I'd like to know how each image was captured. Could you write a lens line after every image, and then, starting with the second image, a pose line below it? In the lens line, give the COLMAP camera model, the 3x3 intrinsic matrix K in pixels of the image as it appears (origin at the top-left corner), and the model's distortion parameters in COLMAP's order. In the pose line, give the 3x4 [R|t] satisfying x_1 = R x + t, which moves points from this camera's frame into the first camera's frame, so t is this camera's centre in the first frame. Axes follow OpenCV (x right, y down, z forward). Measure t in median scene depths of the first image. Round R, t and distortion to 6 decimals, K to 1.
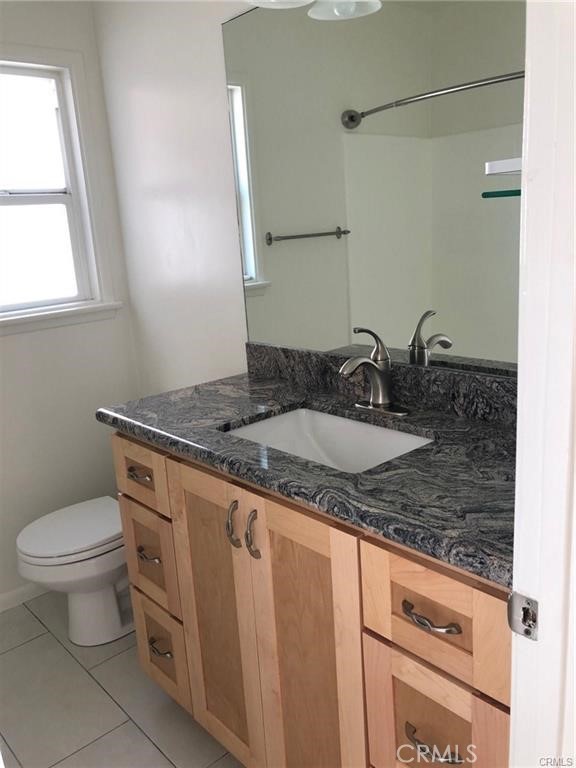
lens RADIAL K [[630.7, 0, 272.8], [0, 630.7, 383.7], [0, 0, 1]] dist [0.076774, -0.128831]
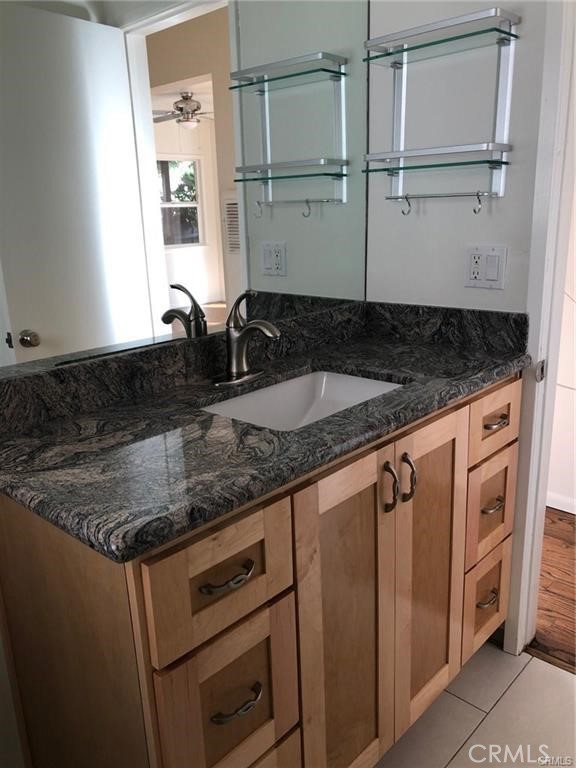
lens RADIAL K [[630.7, 0, 272.8], [0, 630.7, 383.7], [0, 0, 1]] dist [0.076774, -0.128831]
pose [[-0.096169, -0.197046, 0.975666, -0.859062], [0.277805, 0.935945, 0.216406, -0.162023], [-0.955812, 0.291857, -0.035269, 1.052527]]
